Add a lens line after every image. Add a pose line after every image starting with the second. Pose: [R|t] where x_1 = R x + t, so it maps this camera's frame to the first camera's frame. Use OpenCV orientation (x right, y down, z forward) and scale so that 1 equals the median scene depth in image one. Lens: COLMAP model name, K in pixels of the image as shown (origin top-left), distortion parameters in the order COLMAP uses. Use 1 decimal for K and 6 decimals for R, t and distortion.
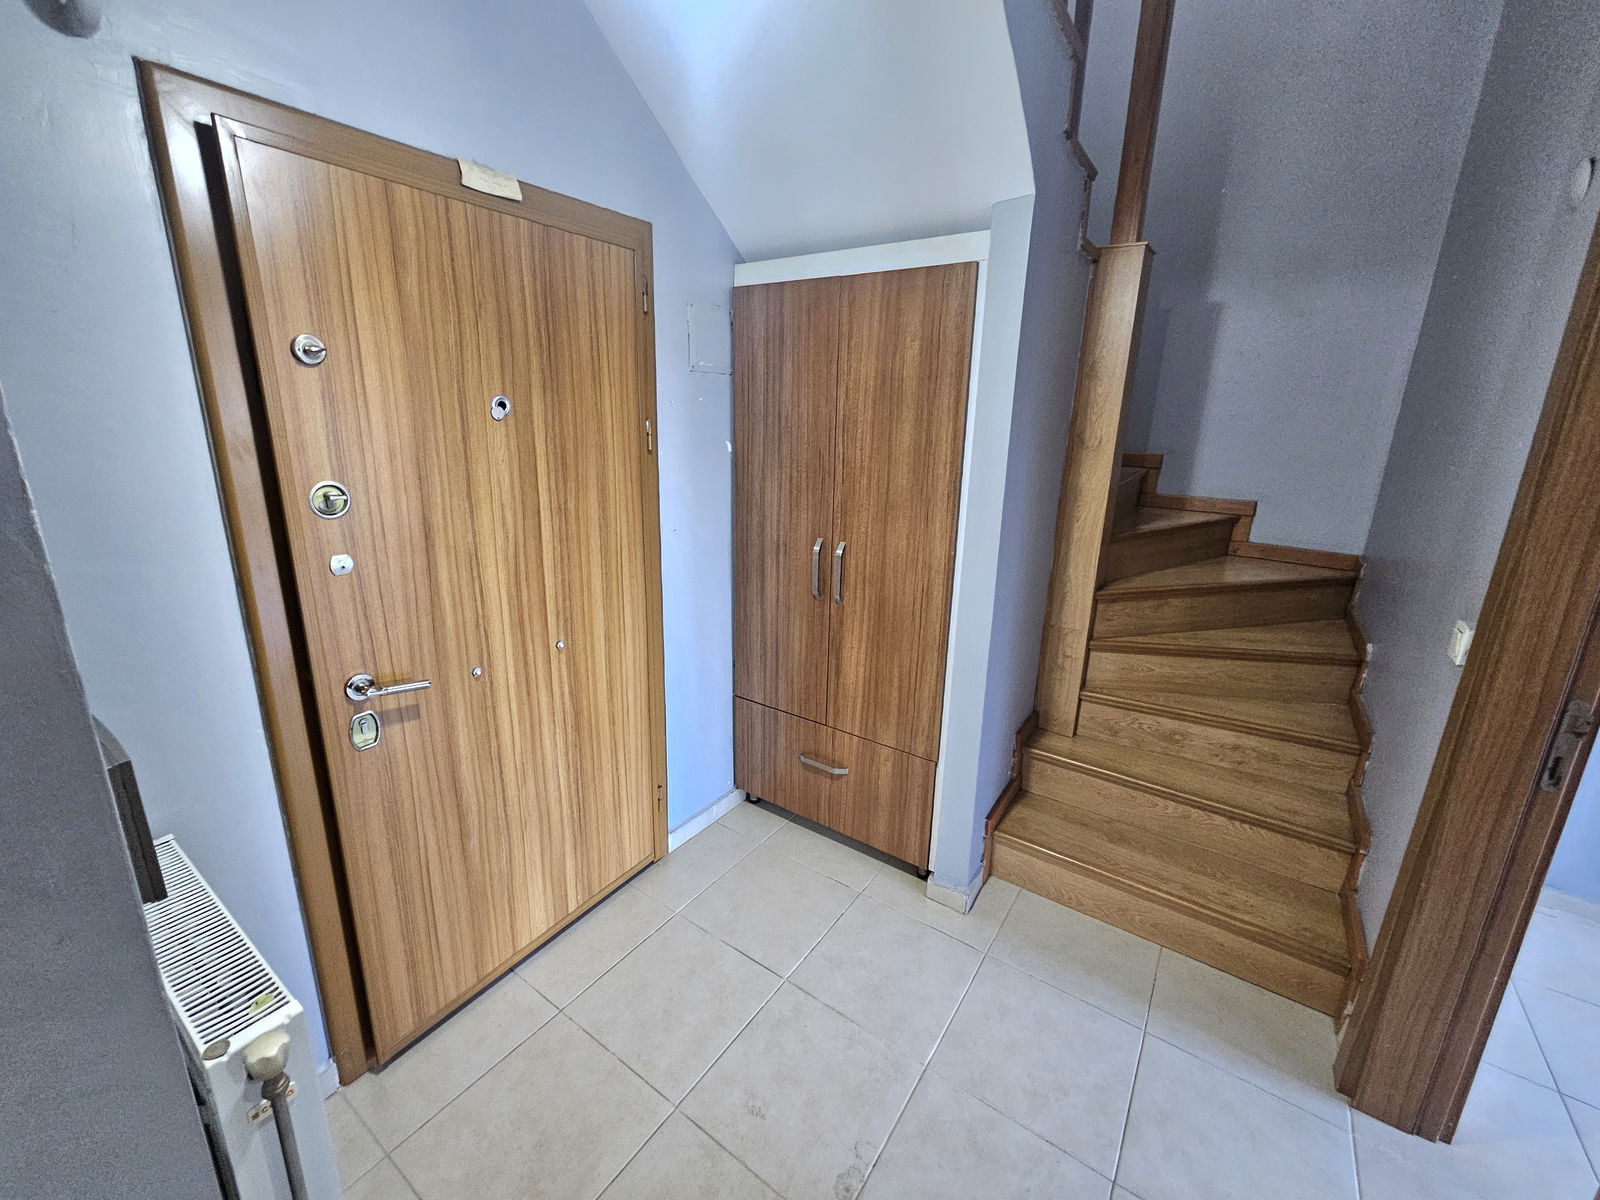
lens RADIAL K [[653.5, 0, 796.5], [0, 653.5, 590.9], [0, 0, 1]] dist [-0.002236, 0.000153]
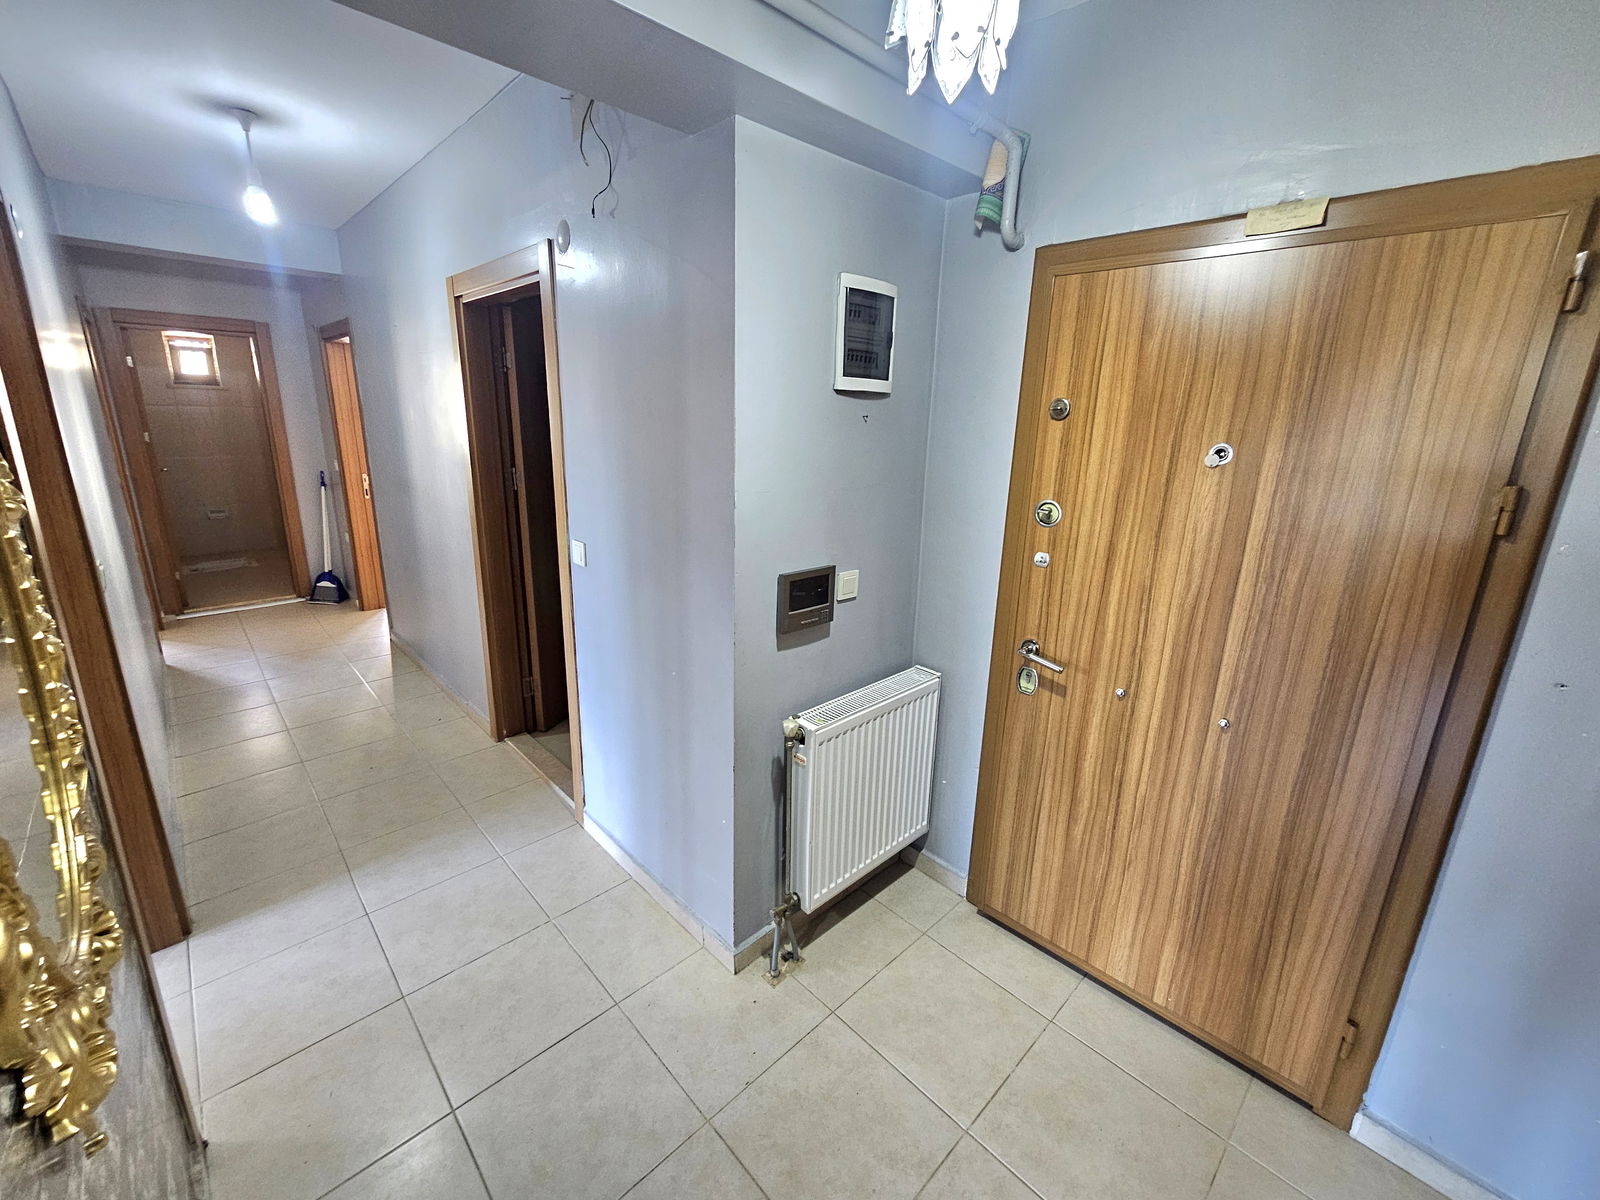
lens RADIAL K [[653.5, 0, 802.0], [0, 653.5, 590.7], [0, 0, 1]] dist [-0.002236, 0.000153]
pose [[-0.193303, 0.235628, -0.952425, 0.607551], [-0.287187, 0.914630, 0.284564, -0.187554], [0.938167, 0.328531, -0.109132, 0.569723]]
